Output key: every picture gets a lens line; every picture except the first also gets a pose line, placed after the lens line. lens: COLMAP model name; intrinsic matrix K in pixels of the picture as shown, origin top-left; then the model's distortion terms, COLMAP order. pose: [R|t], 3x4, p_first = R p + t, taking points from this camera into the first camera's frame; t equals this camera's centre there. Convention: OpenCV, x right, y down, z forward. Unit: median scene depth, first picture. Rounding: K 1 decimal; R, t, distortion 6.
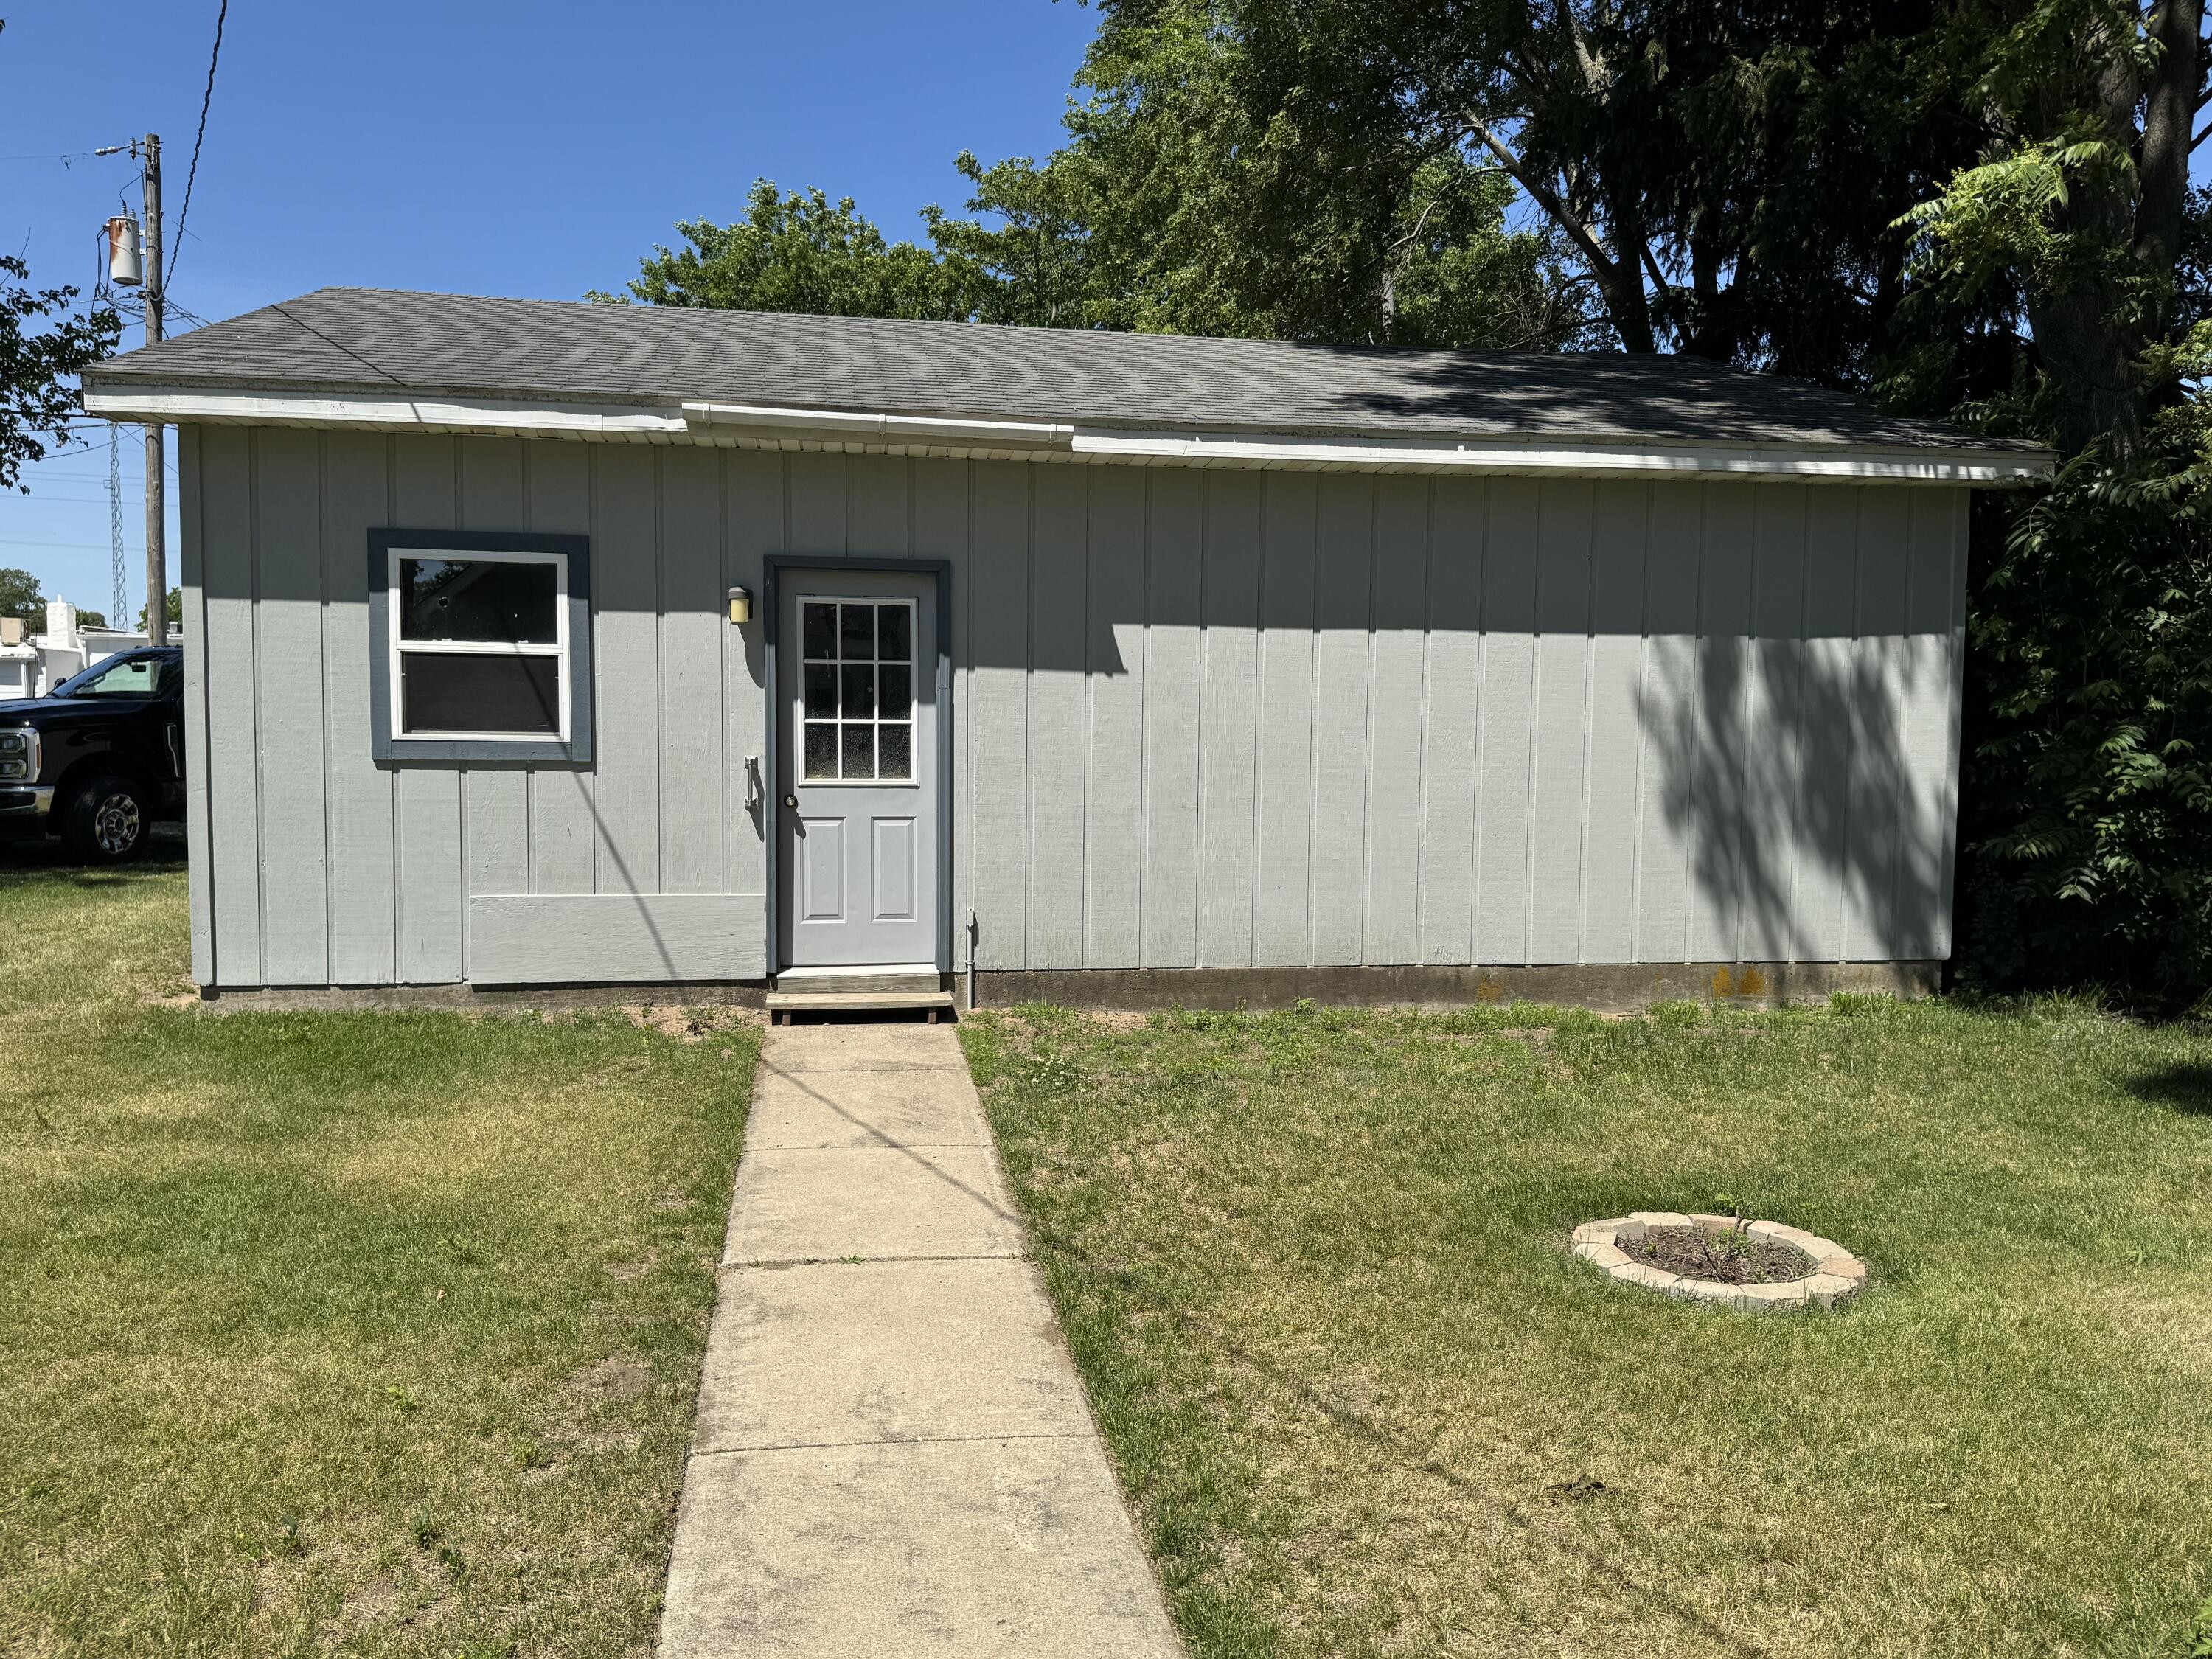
lens RADIAL K [[1603.0, 0, 1110.0], [0, 1603.0, 871.2], [0, 0, 1]] dist [0.130941, -0.236505]
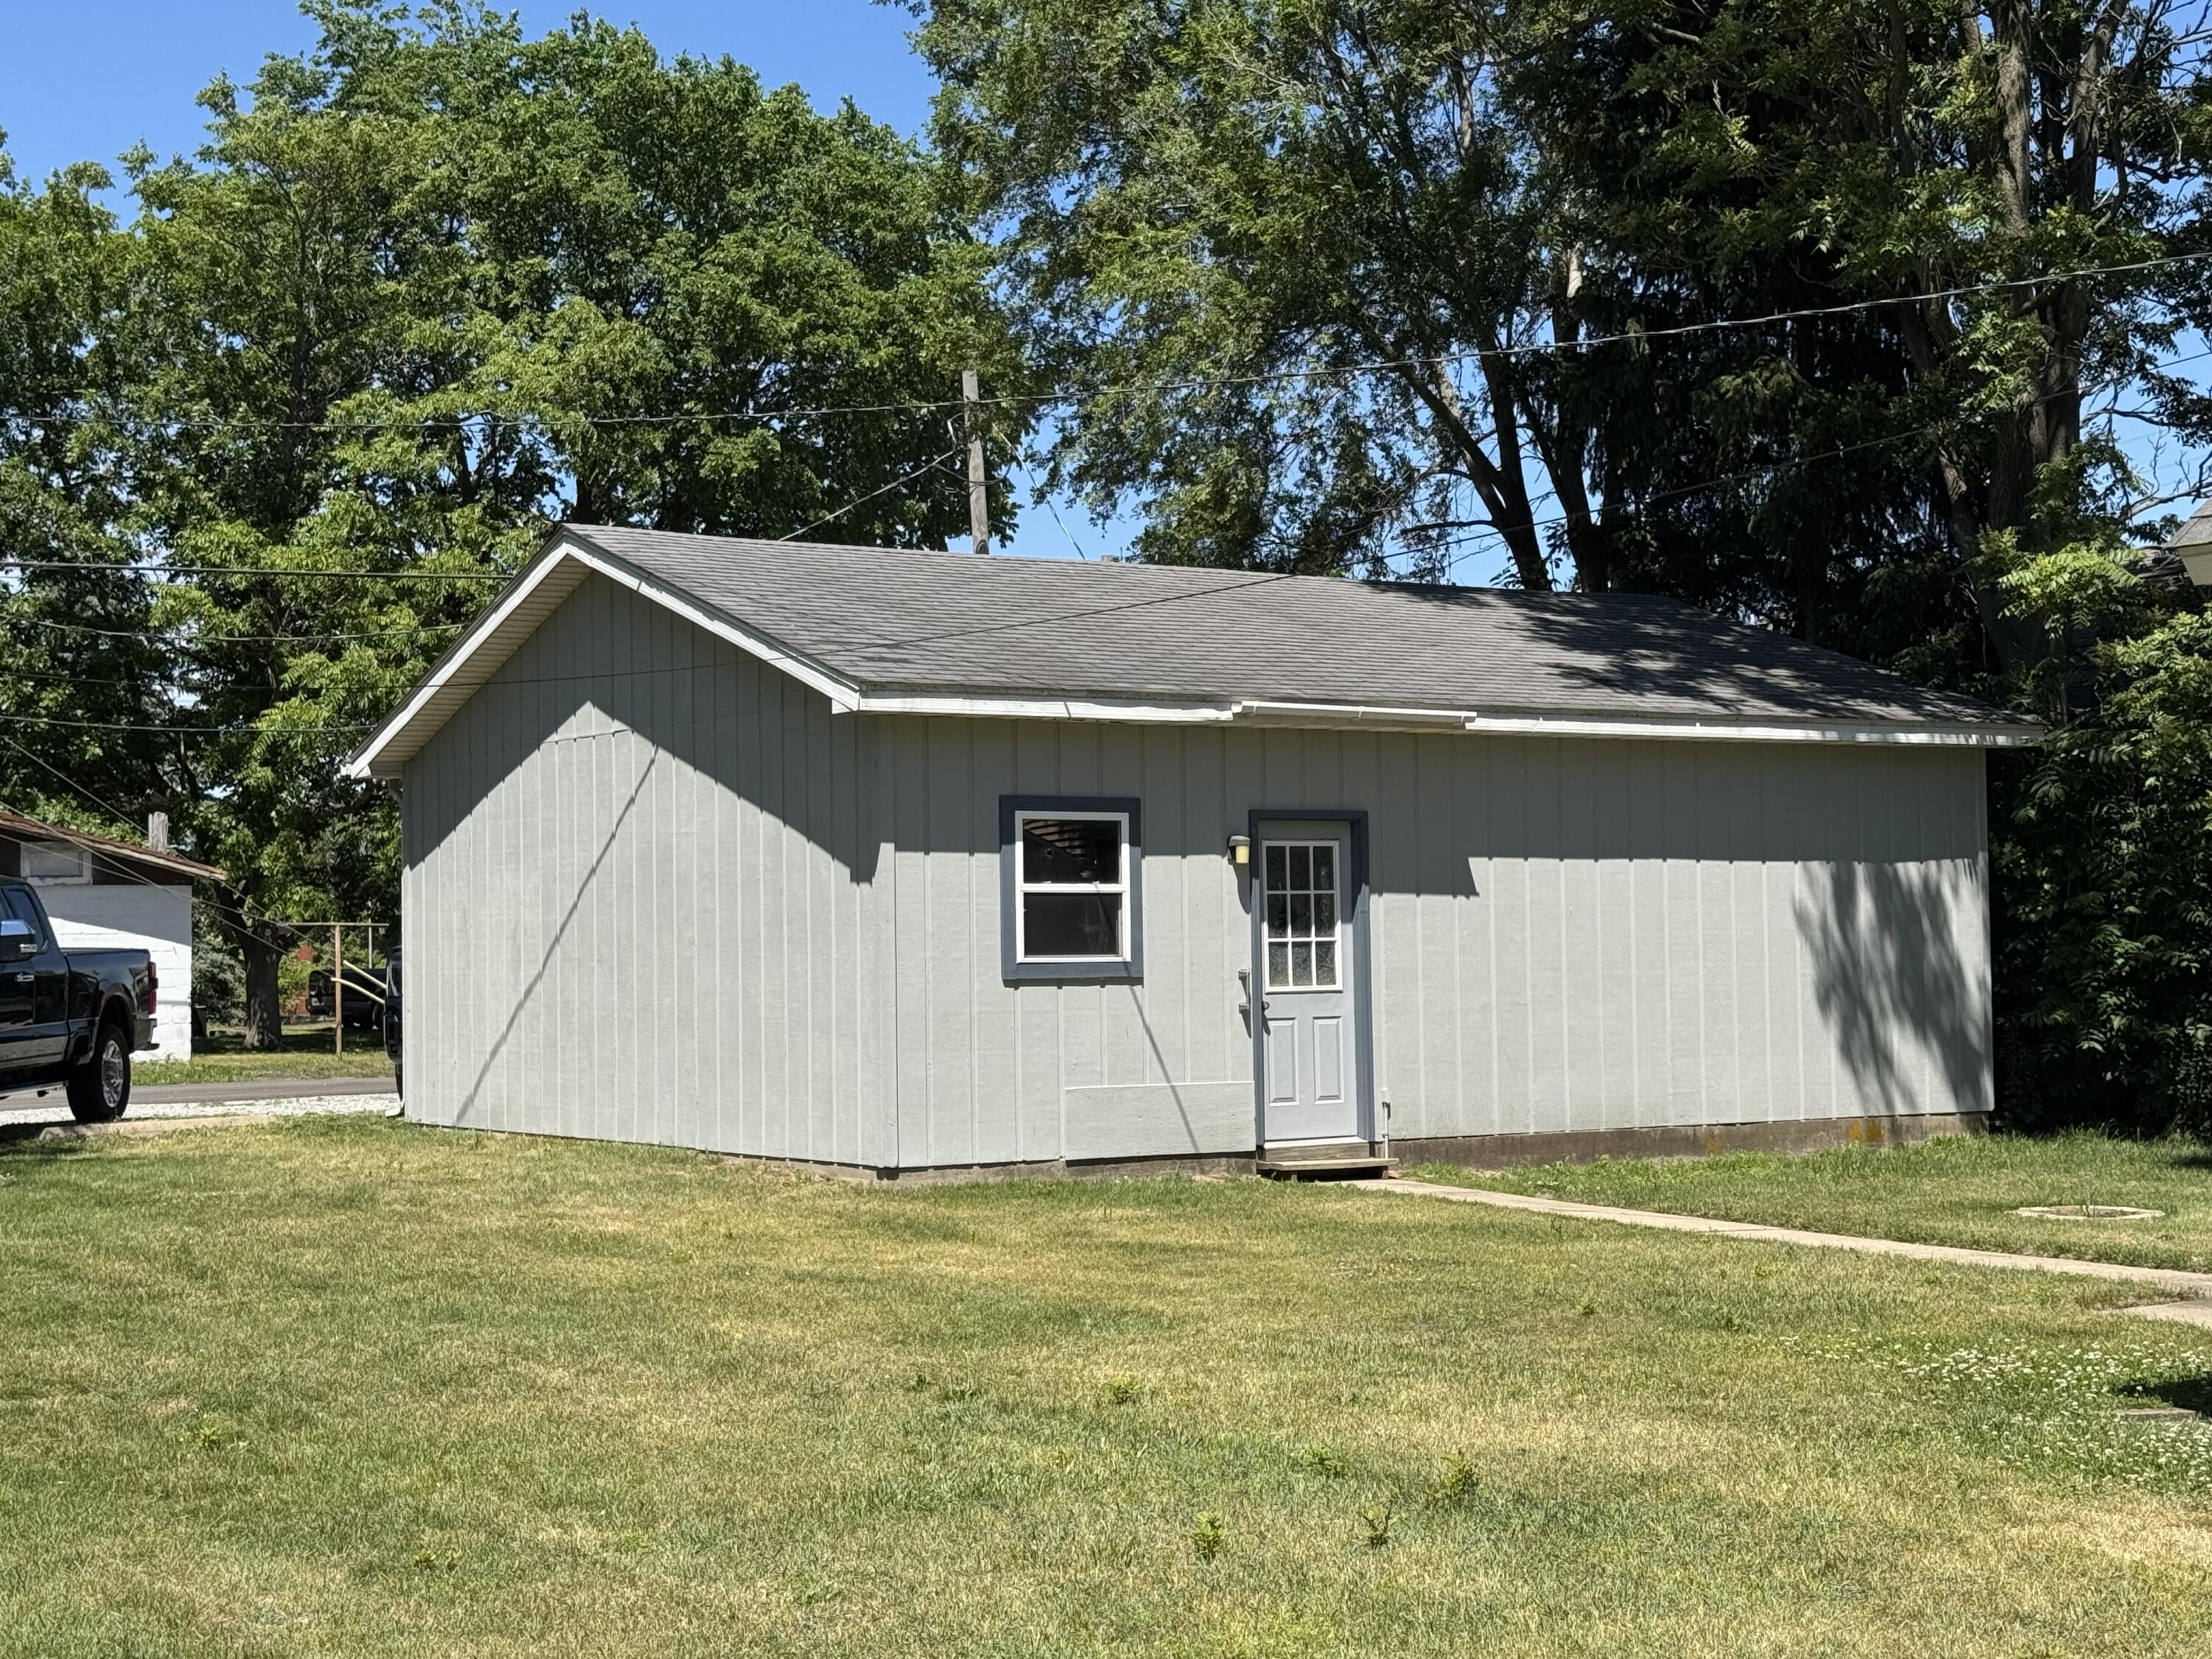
lens RADIAL K [[3351.7, 0, 1106.6], [0, 3351.7, 825.9], [0, 0, 1]] dist [0.000619, 0.046751]
pose [[0.917289, -0.009721, 0.398103, -1.306637], [0.062371, 0.990871, -0.119517, 0.117610], [-0.393307, 0.134461, 0.909522, -1.279284]]
